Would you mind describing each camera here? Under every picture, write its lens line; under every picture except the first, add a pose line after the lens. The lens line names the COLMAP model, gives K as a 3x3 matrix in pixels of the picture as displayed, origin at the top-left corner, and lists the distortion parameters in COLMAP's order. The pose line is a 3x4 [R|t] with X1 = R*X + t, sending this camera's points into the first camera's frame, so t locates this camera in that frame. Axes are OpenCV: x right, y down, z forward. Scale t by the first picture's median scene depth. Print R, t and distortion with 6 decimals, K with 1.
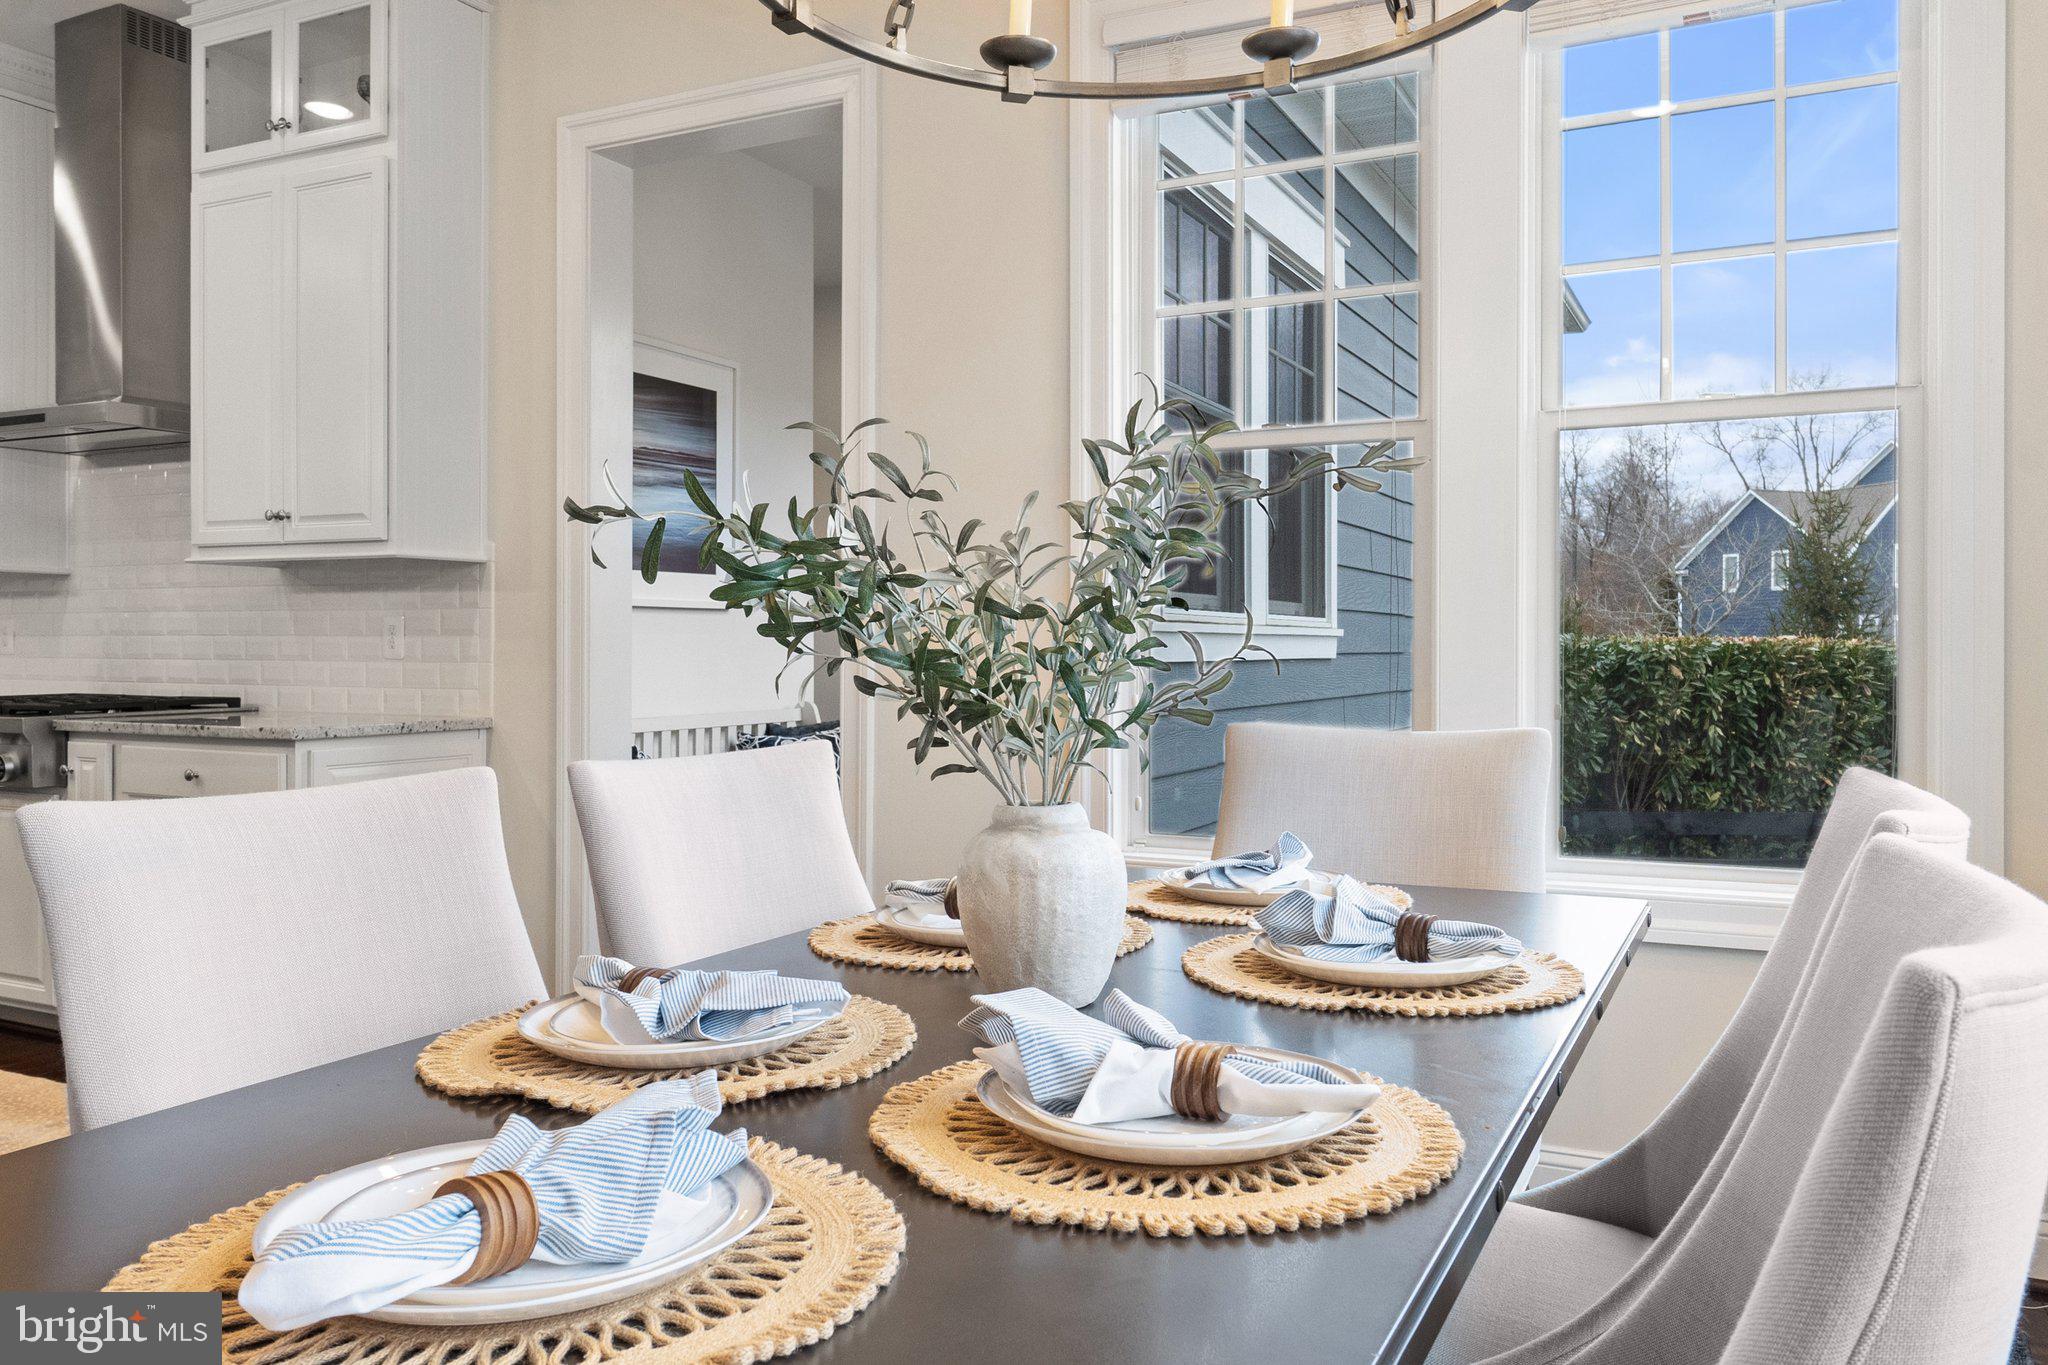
lens RADIAL K [[1511.6, 0, 1023.8], [0, 1511.6, 656.6], [0, 0, 1]] dist [-0.003318, -0.000034]
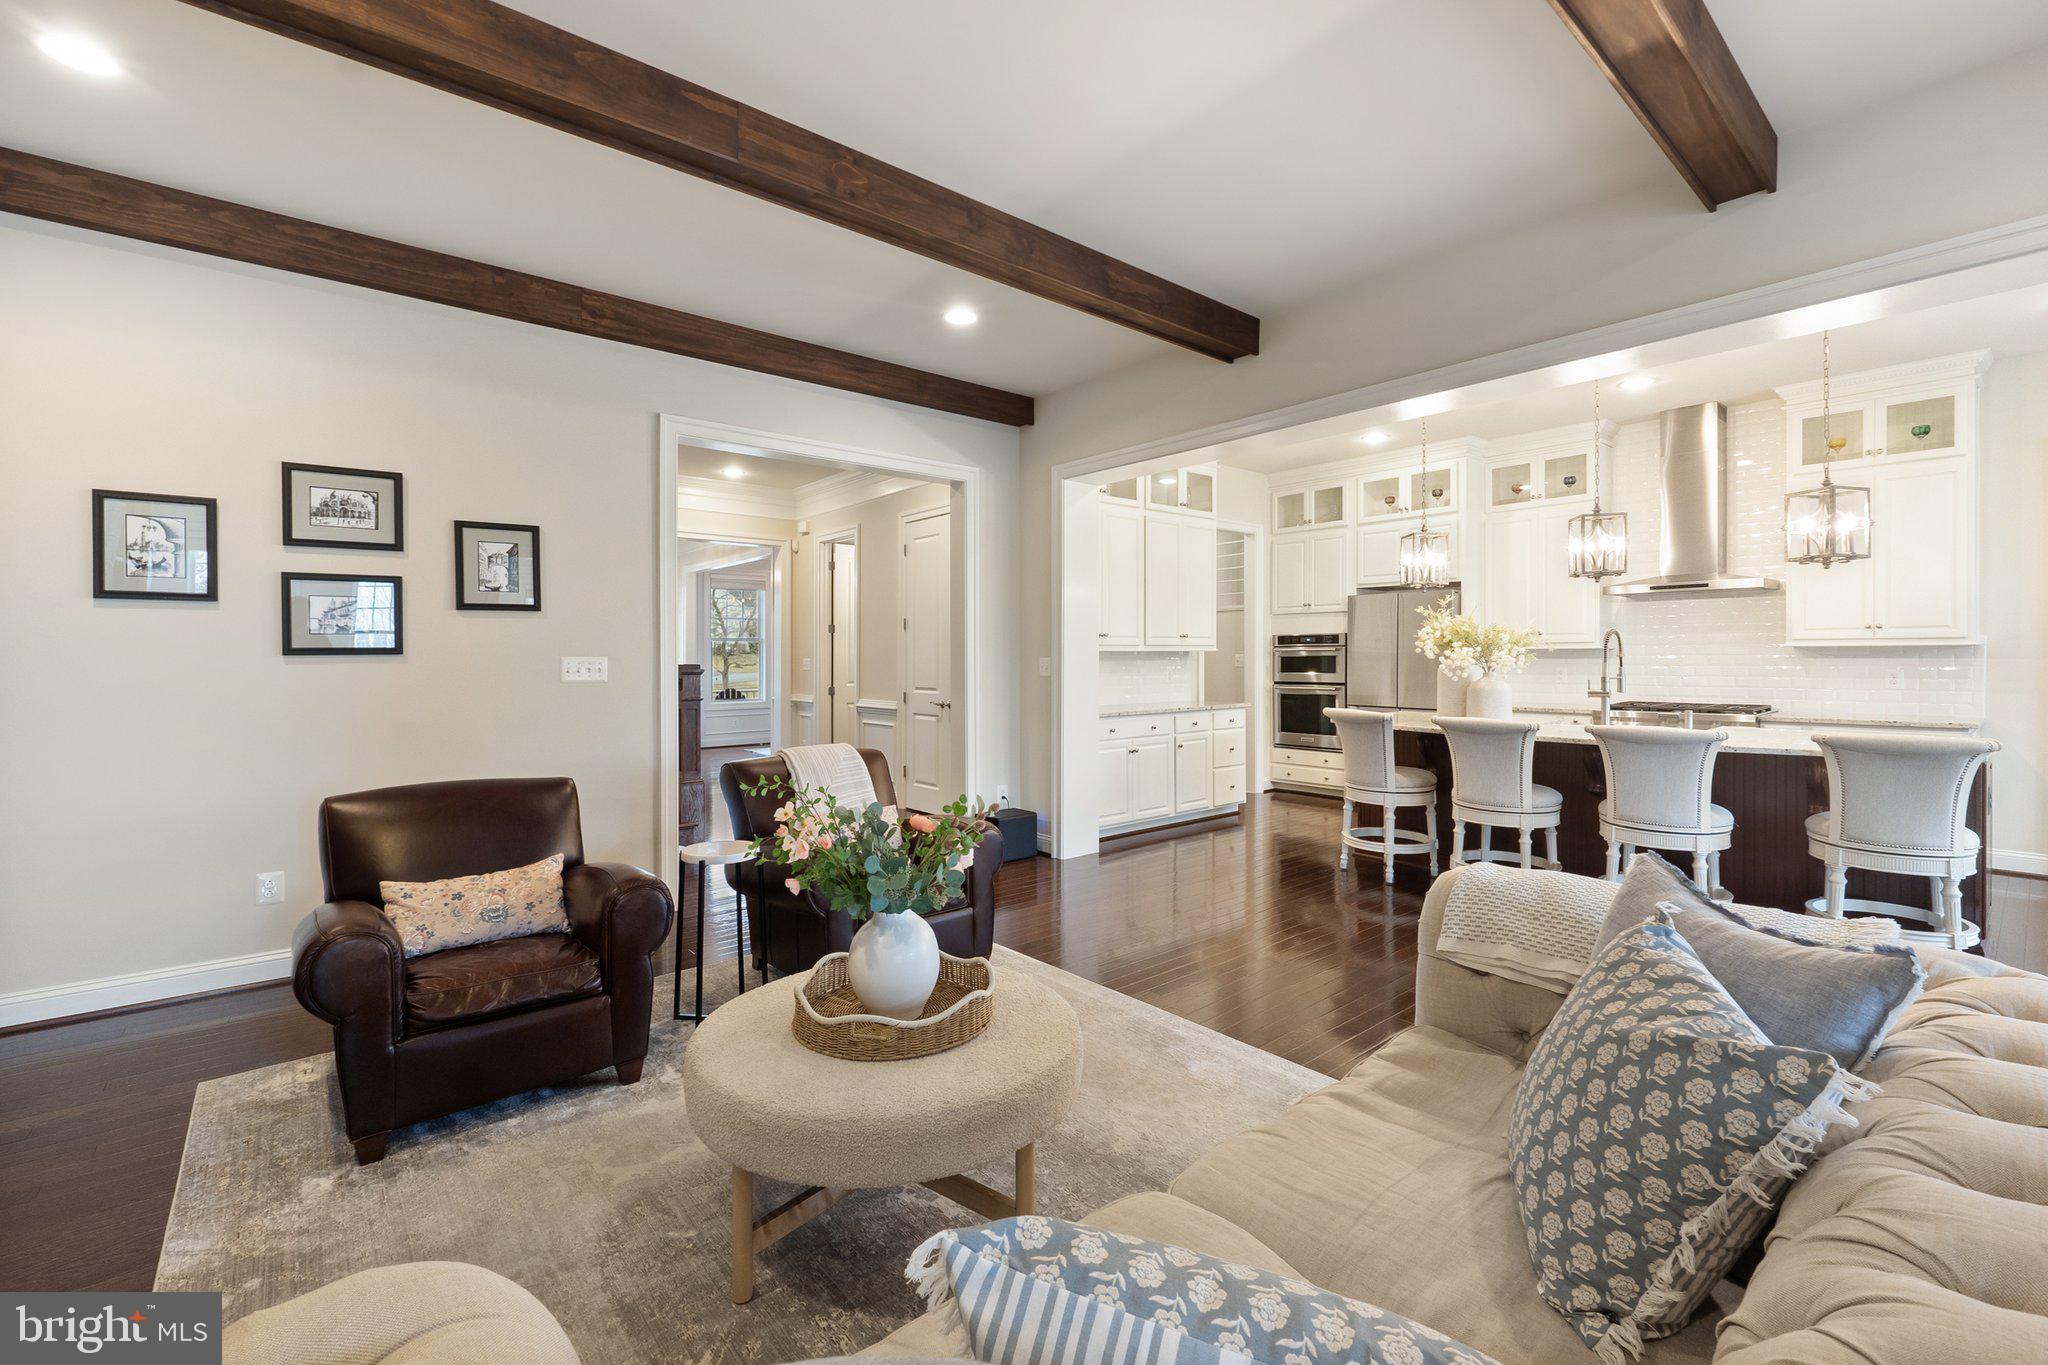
lens RADIAL K [[870.0, 0, 1034.7], [0, 870.0, 664.0], [0, 0, 1]] dist [0.001661, 0.000177]
pose [[0.917919, -0.006824, -0.396709, -2.879548], [0.008682, 0.999958, 0.002890, -0.134171], [0.396673, -0.006097, 0.917940, -1.753872]]
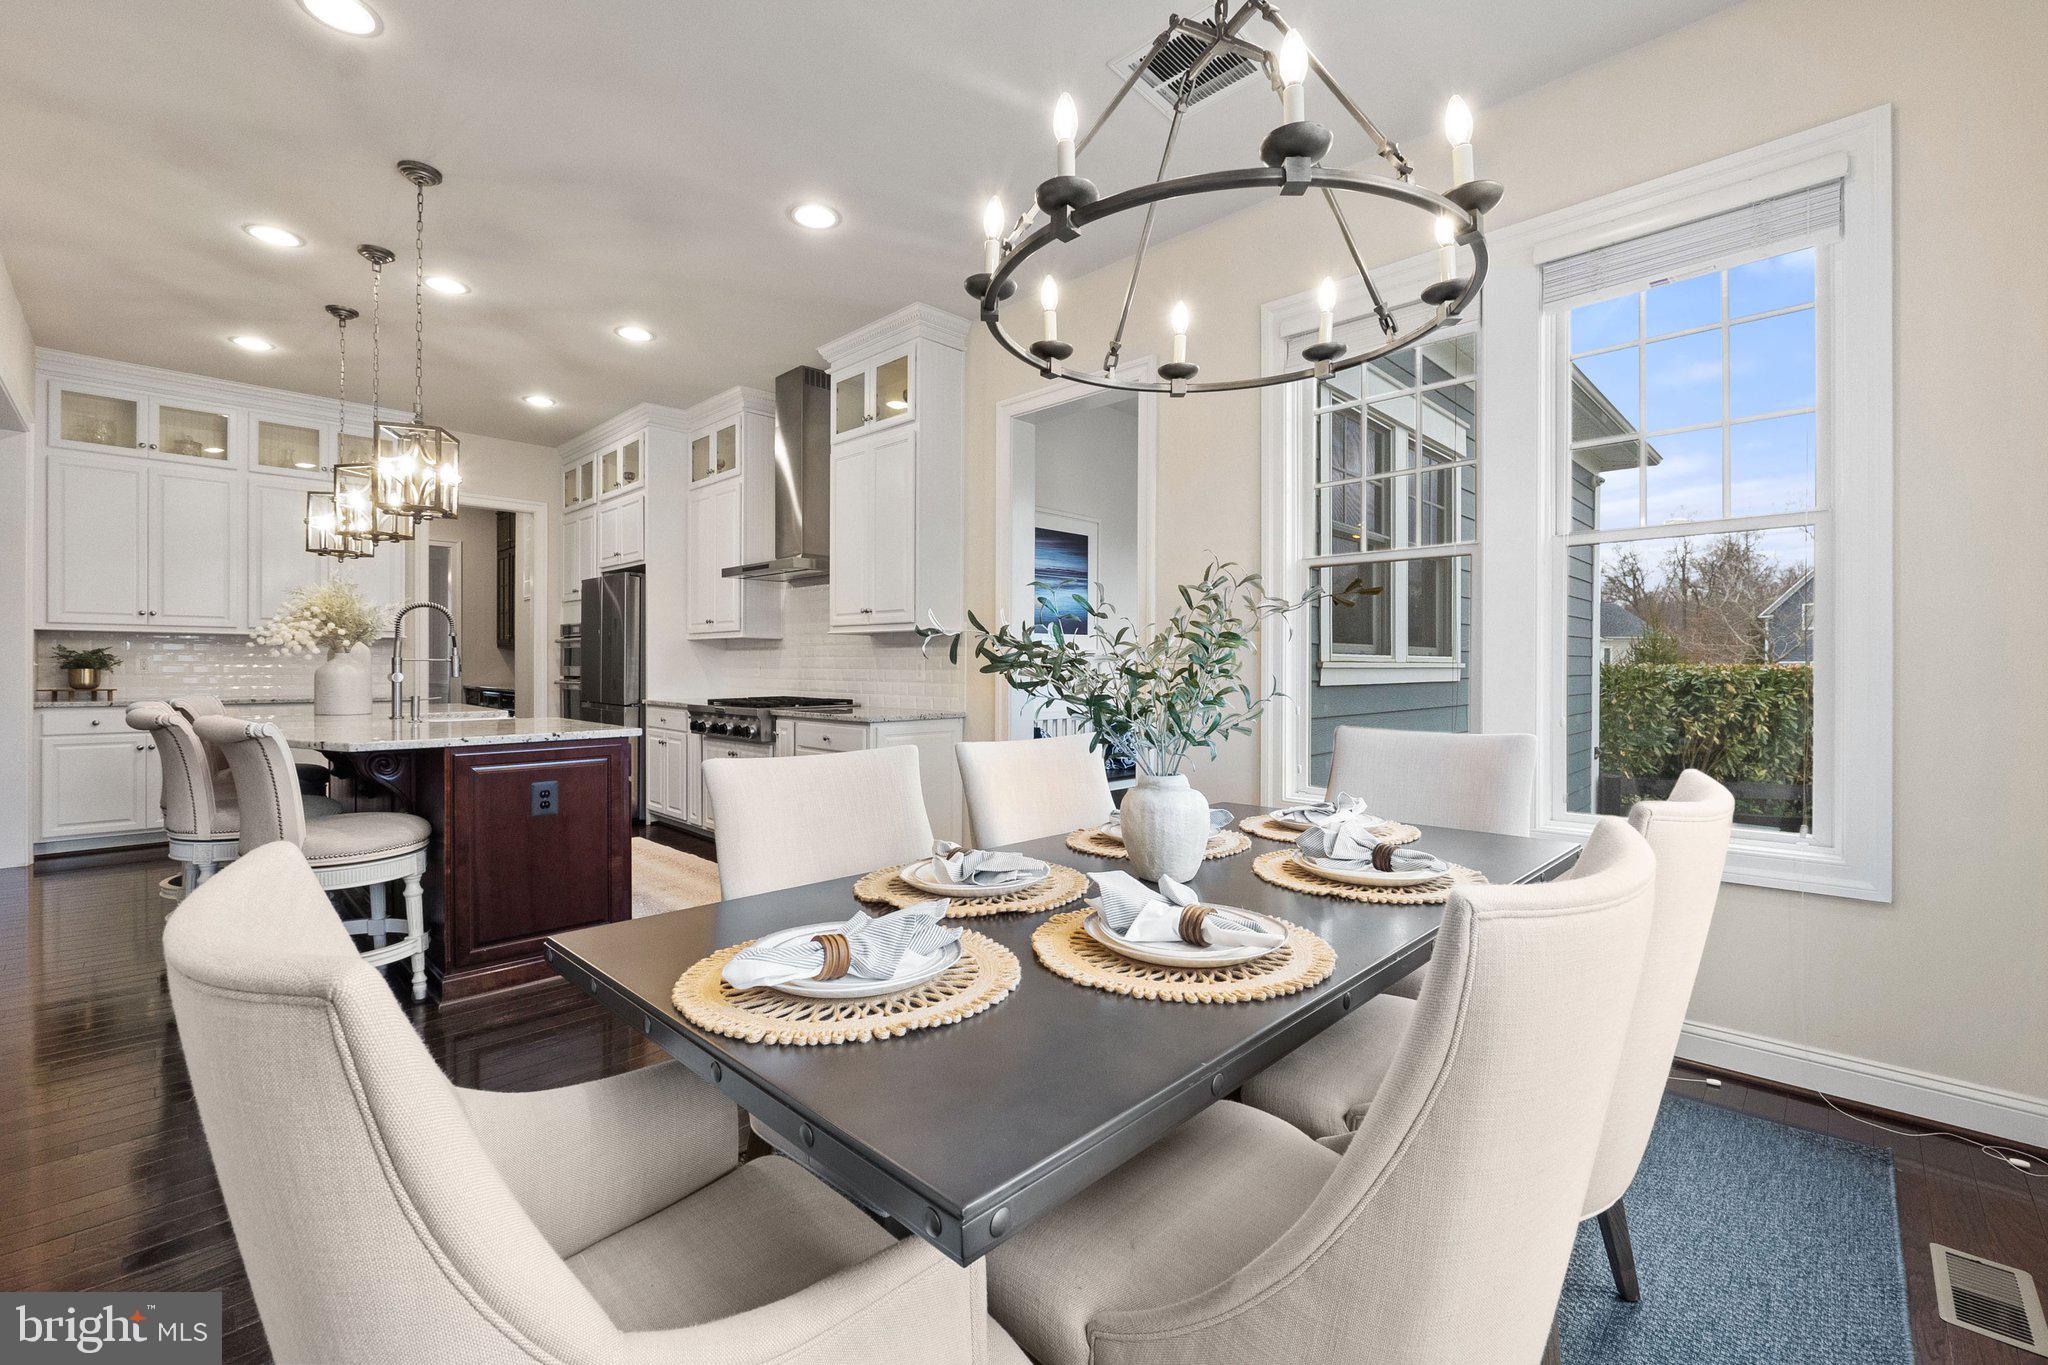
lens RADIAL K [[856.4, 0, 1027.6], [0, 856.4, 670.3], [0, 0, 1]] dist [-0.011005, 0.000523]
pose [[0.952518, 0.001399, -0.304480, 0.162332], [-0.002109, 0.999996, -0.002003, -0.029453], [0.304476, 0.002550, 0.952517, -0.076686]]
